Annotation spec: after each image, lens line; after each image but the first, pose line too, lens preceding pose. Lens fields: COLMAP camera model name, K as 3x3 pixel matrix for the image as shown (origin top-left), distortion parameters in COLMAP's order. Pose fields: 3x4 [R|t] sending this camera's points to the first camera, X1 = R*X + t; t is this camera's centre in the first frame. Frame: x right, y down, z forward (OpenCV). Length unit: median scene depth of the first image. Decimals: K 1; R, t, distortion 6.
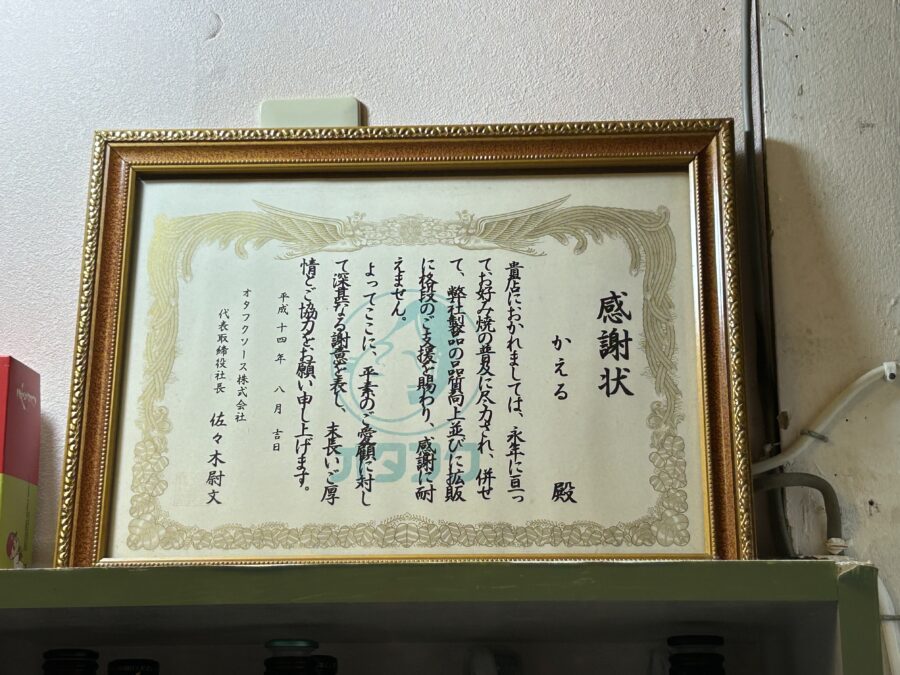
lens RADIAL K [[1691.2, 0, 450.4], [0, 1691.2, 338.2], [0, 0, 1]] dist [0.030523, 0.000000]
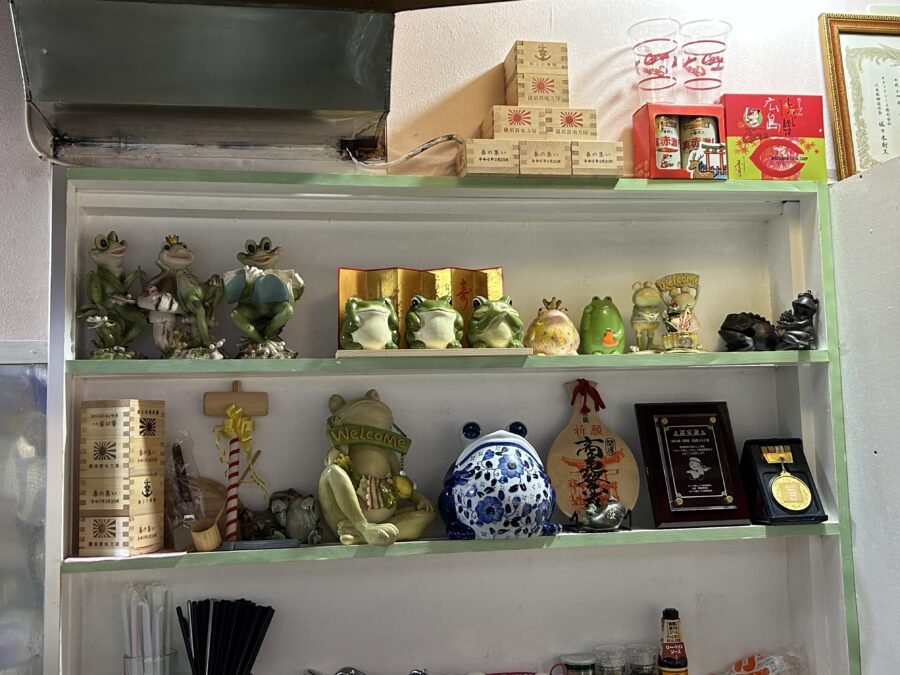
lens RADIAL K [[1004.4, 0, 449.8], [0, 1004.4, 337.5], [0, 0, 1]] dist [-0.009971, 0.000000]
pose [[0.978127, -0.007494, 0.207873, -1.163025], [-0.036419, 0.977744, 0.206615, 0.075415], [-0.204795, -0.209667, 0.956085, -0.505639]]
